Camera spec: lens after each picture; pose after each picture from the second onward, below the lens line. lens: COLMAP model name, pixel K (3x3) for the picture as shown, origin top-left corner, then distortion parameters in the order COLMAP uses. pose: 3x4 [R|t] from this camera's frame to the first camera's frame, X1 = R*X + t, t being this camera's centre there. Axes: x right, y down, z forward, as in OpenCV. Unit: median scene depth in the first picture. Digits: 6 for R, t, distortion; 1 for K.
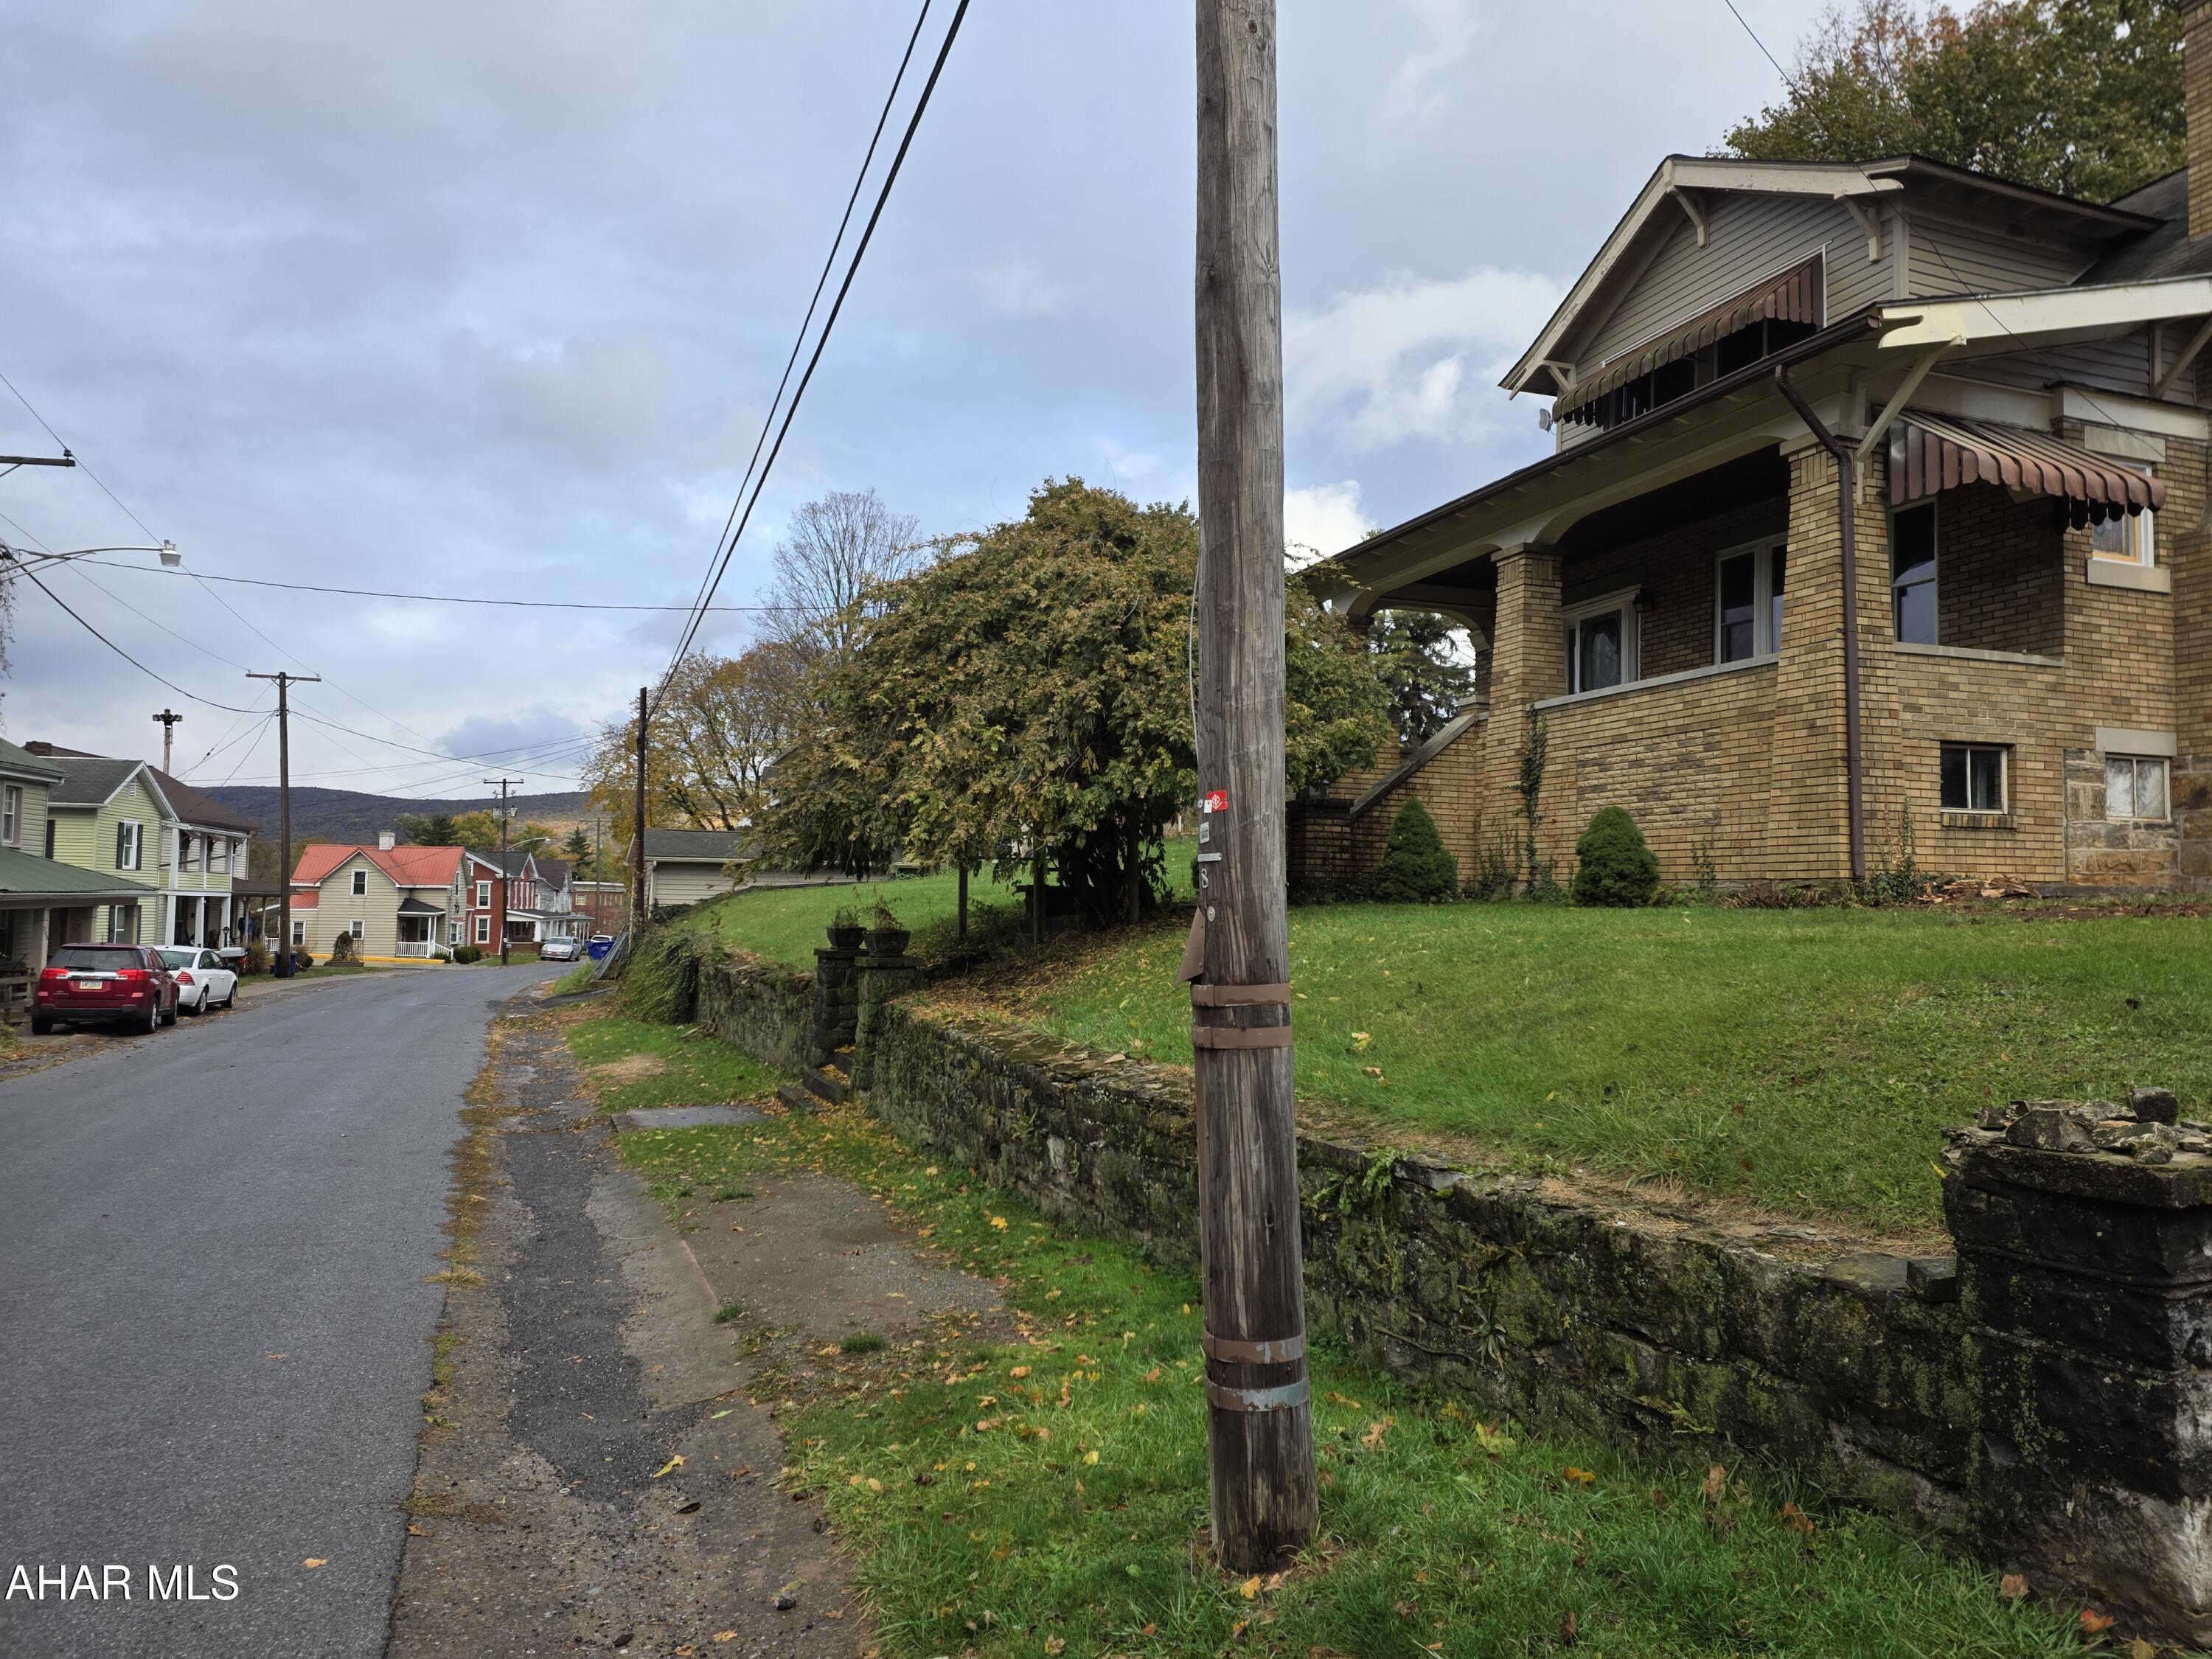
lens RADIAL K [[1431.9, 0, 1106.0], [0, 1431.9, 829.5], [0, 0, 1]] dist [0.008996, -0.001781]
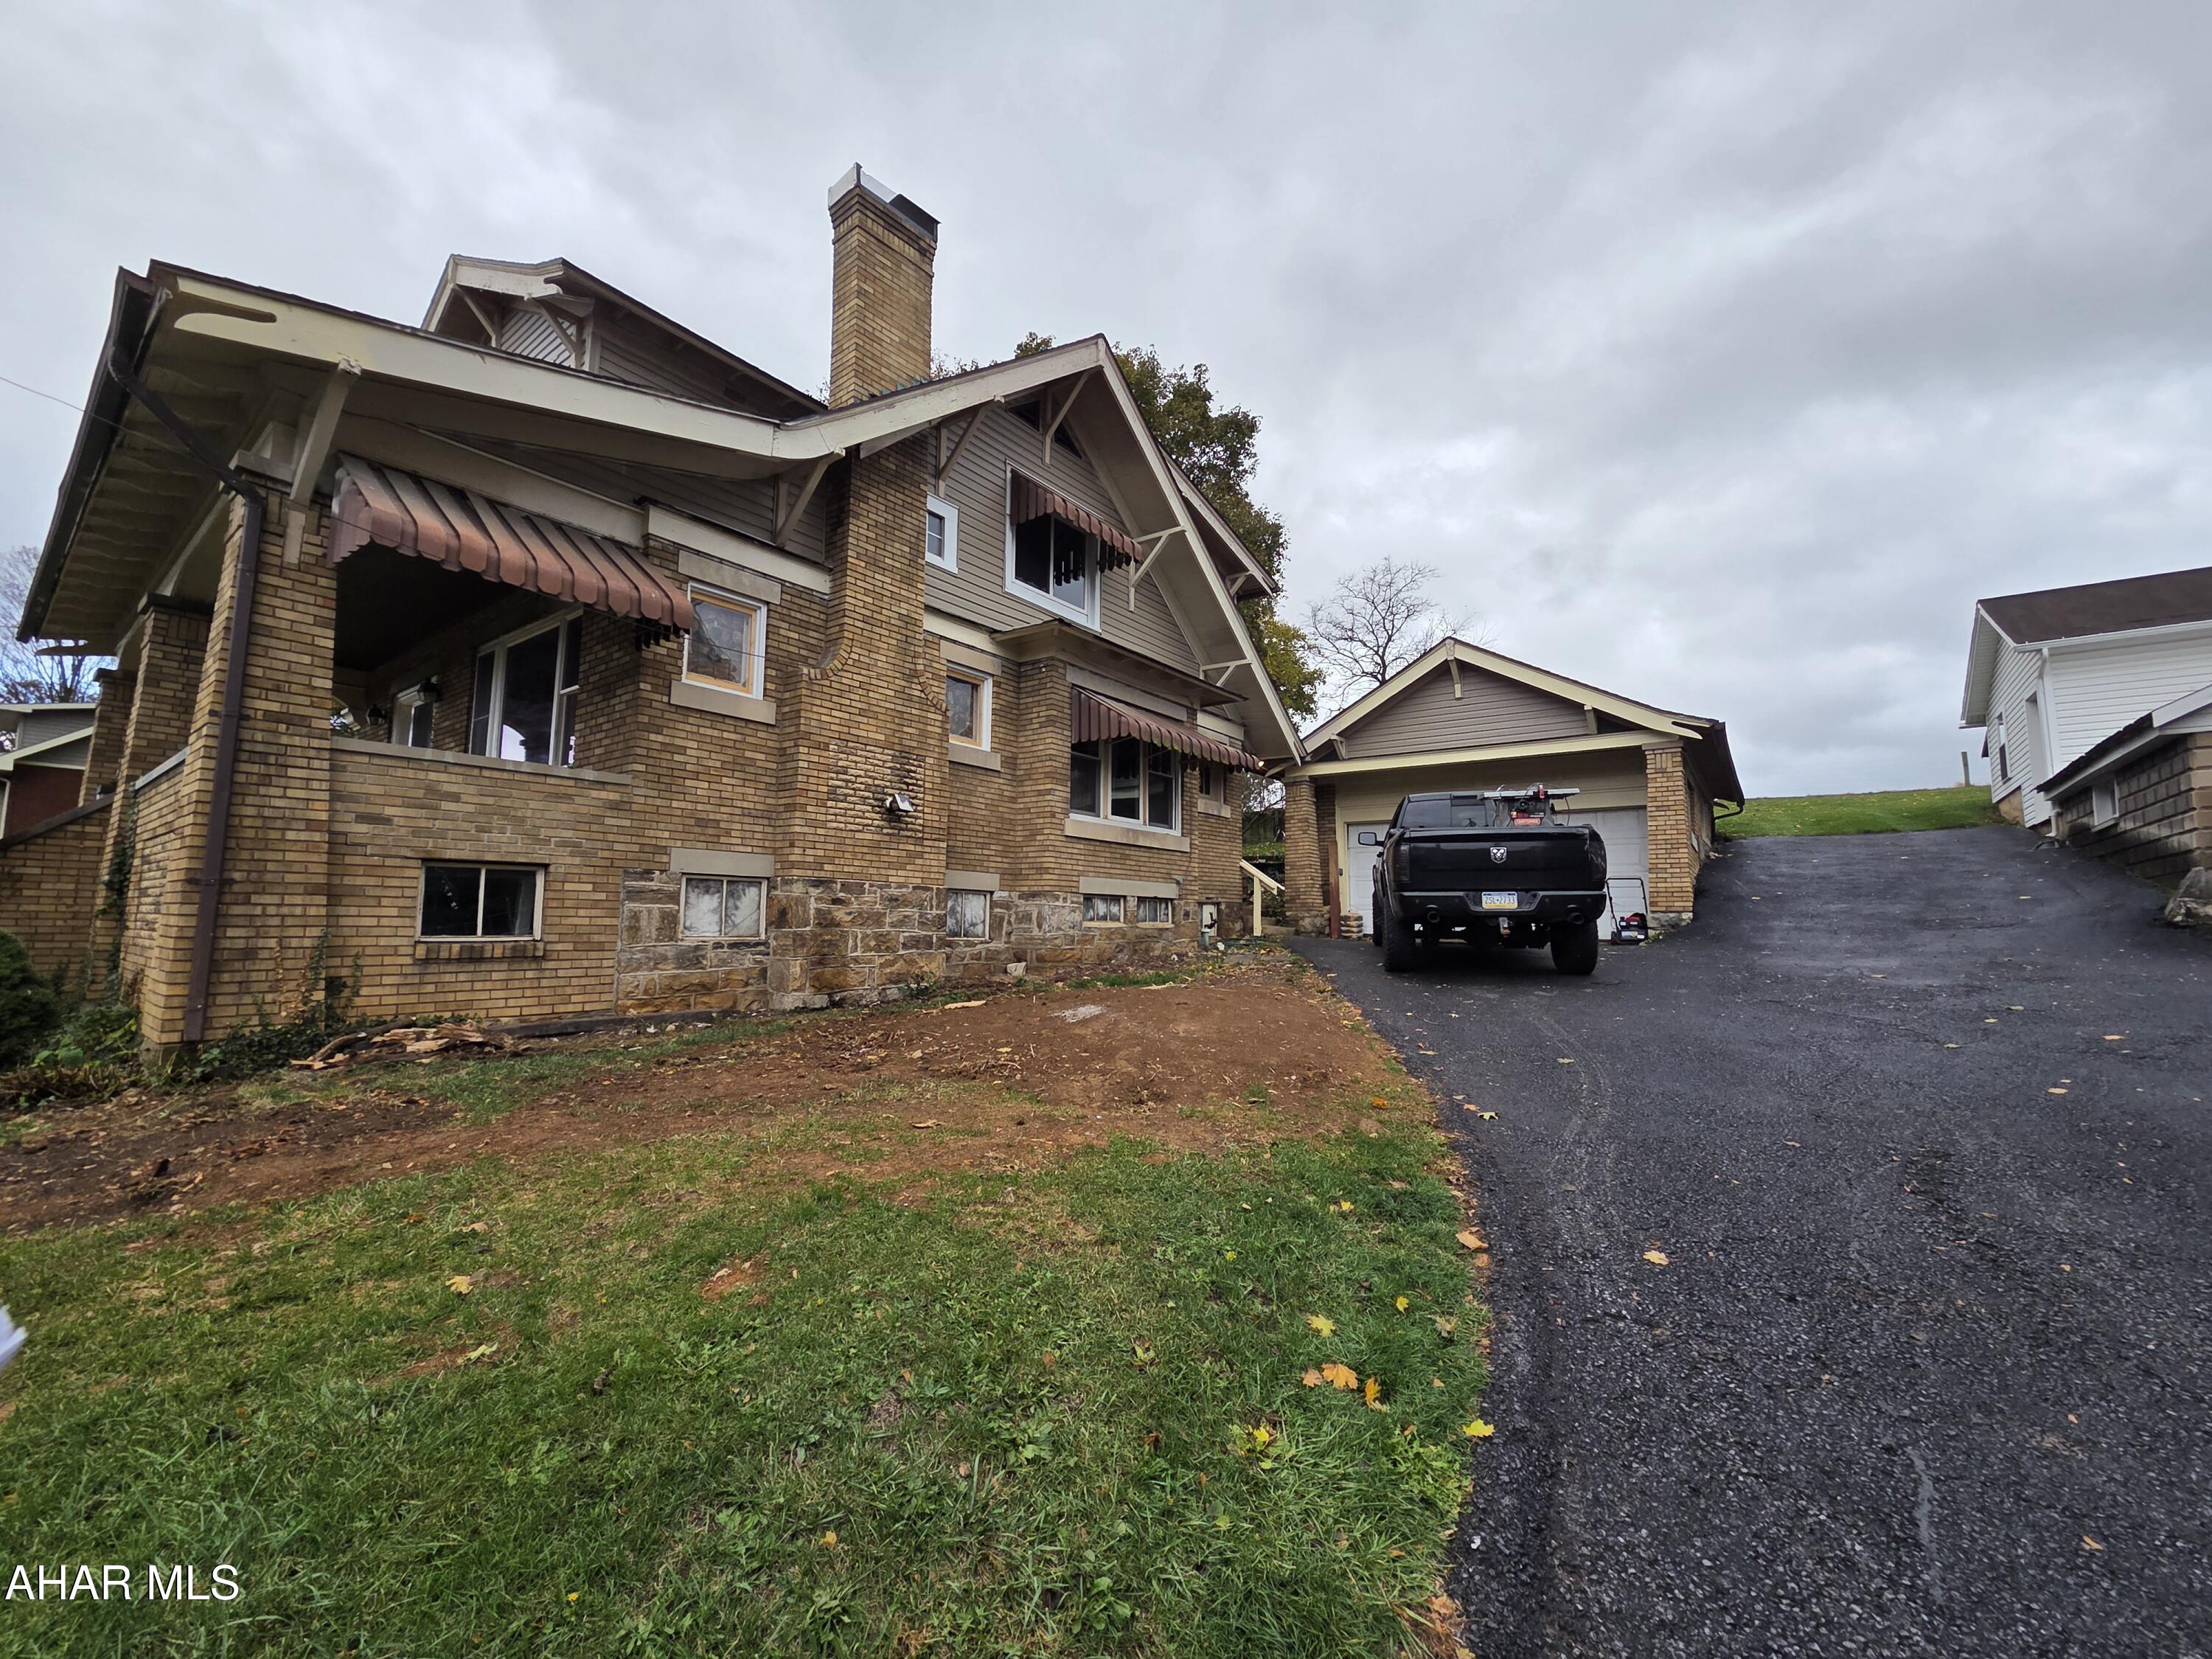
lens RADIAL K [[896.9, 0, 1103.8], [0, 896.9, 836.2], [0, 0, 1]] dist [0.002600, -0.002324]
pose [[0.842052, 0.046710, 0.537371, 0.609942], [-0.025620, 0.998583, -0.046654, -0.058292], [-0.538788, 0.025517, 0.842055, 0.316777]]
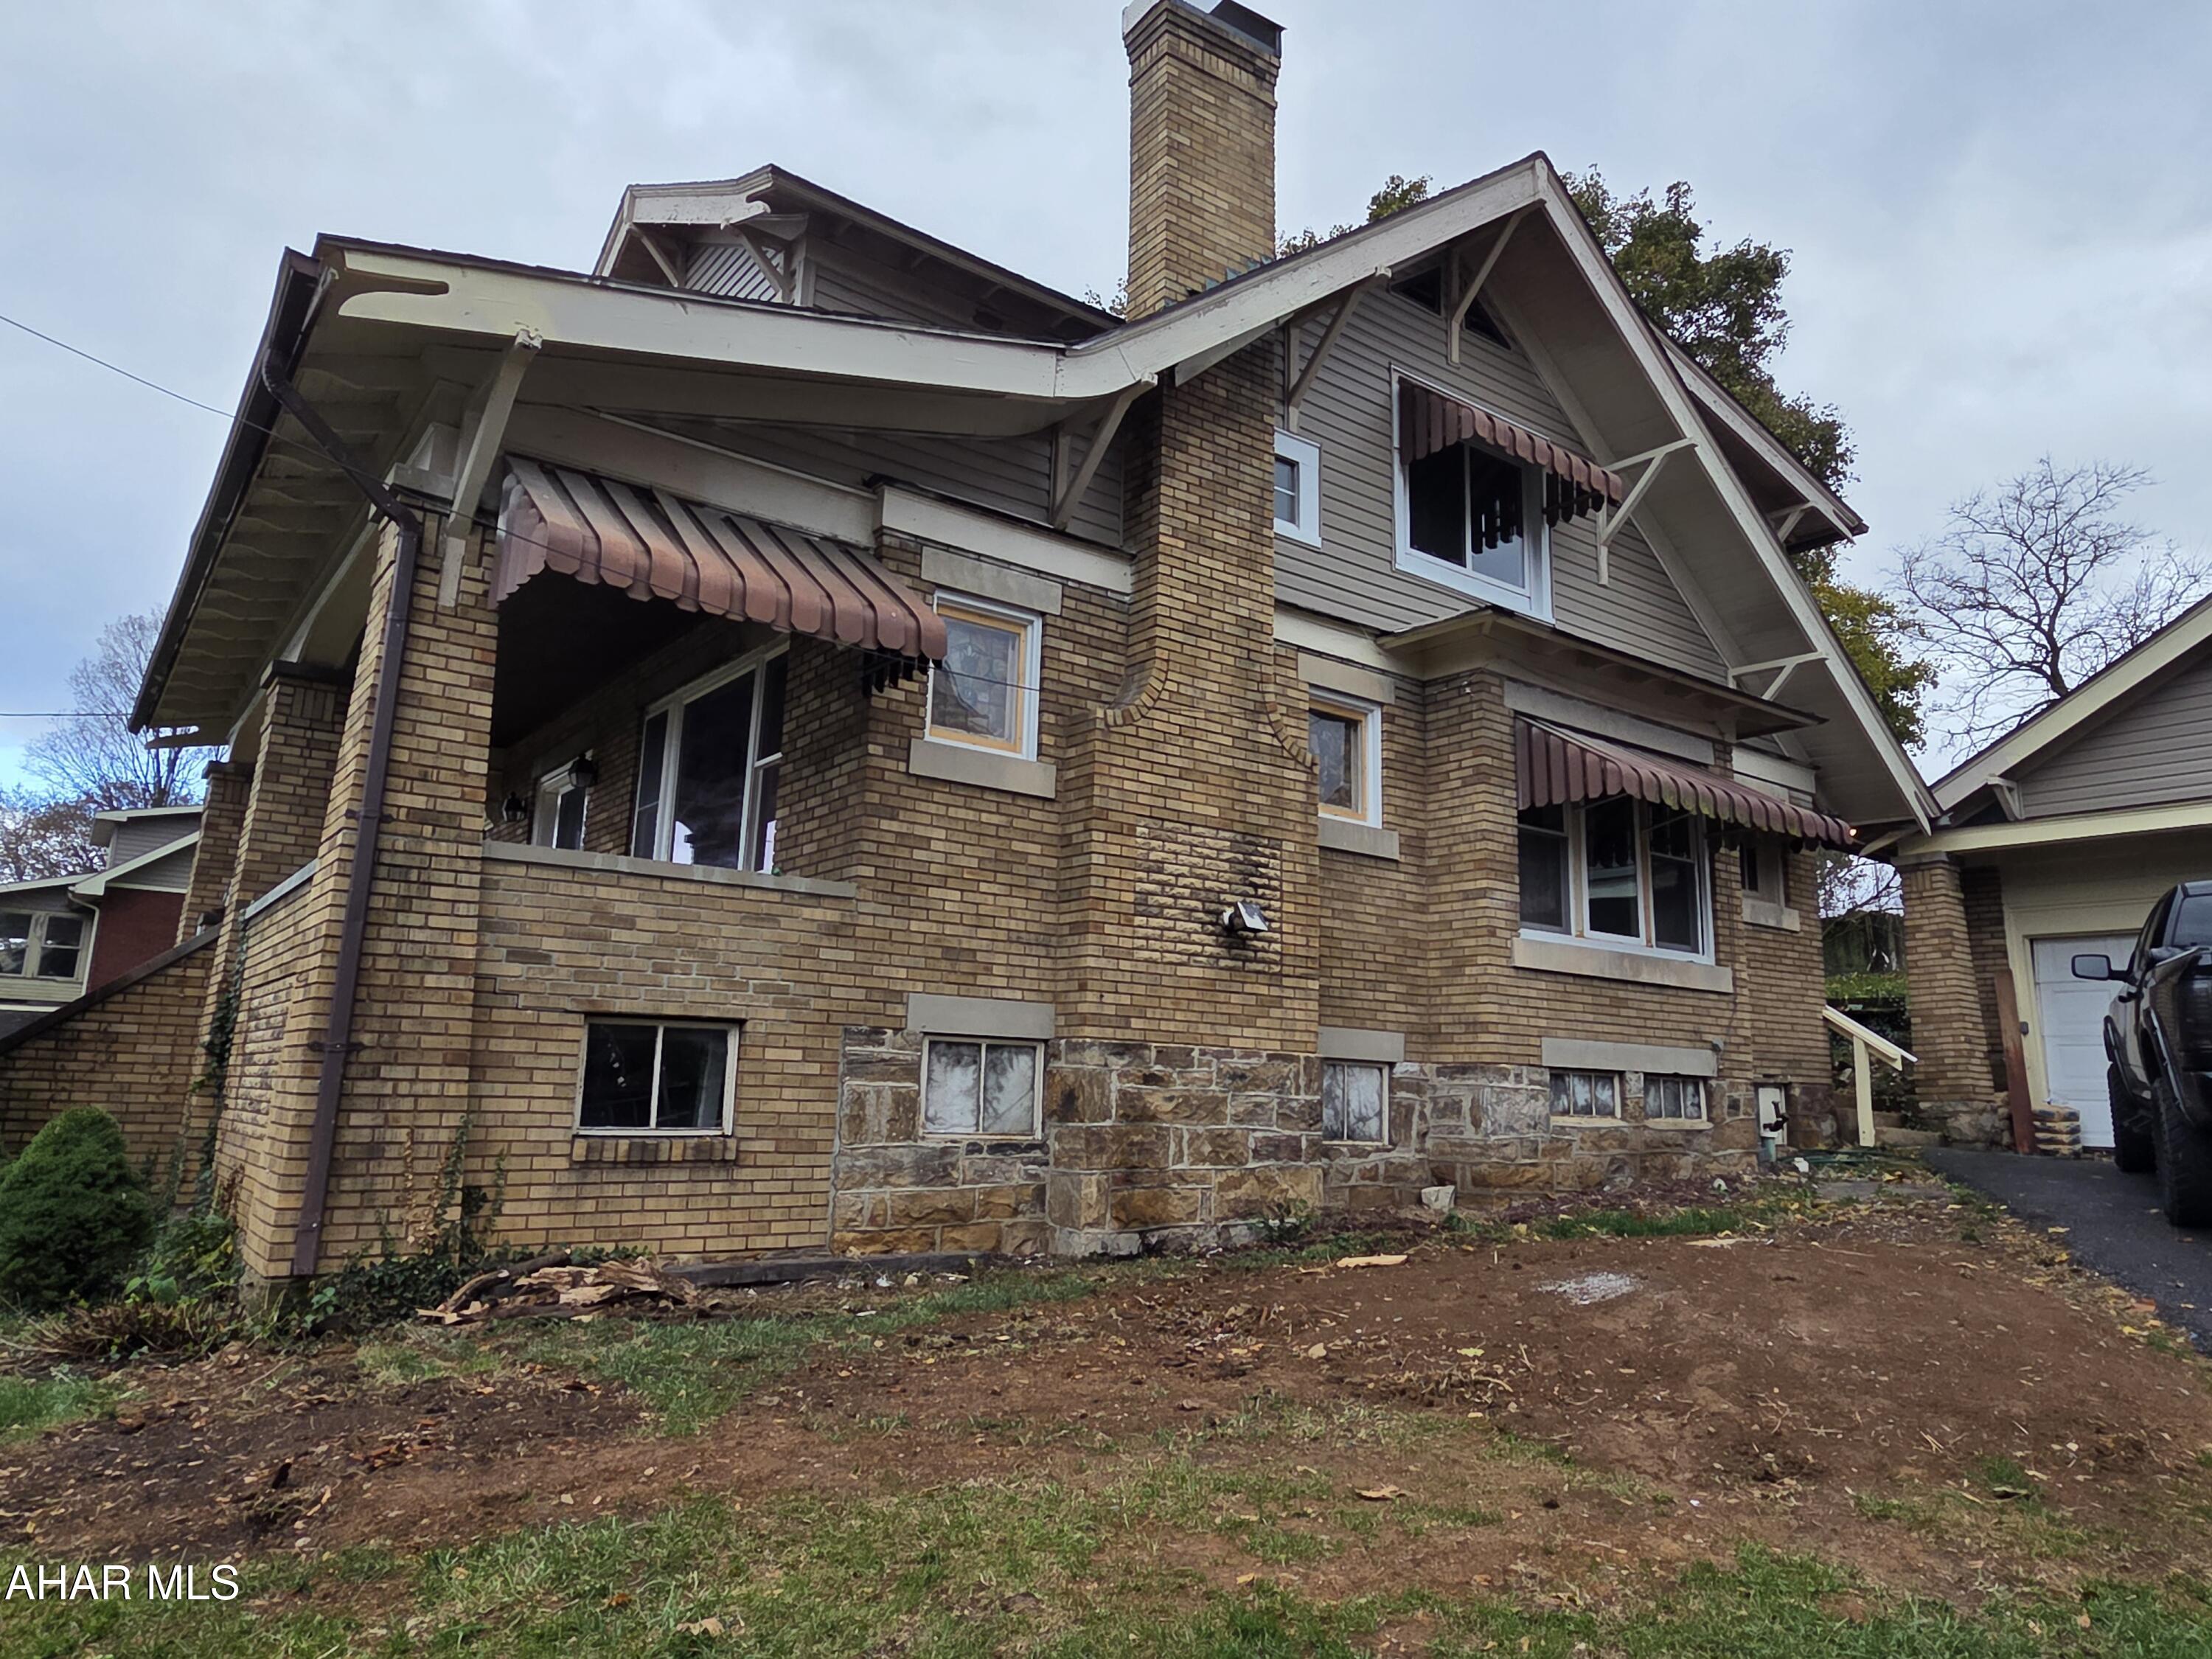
lens RADIAL K [[1448.2, 0, 1132.1], [0, 1448.2, 799.6], [0, 0, 1]] dist [0.002192, 0.003414]
pose [[0.953470, 0.070764, 0.293067, 0.590365], [-0.026362, 0.987910, -0.152772, -0.060865], [-0.300334, 0.137938, 0.943808, 0.344306]]
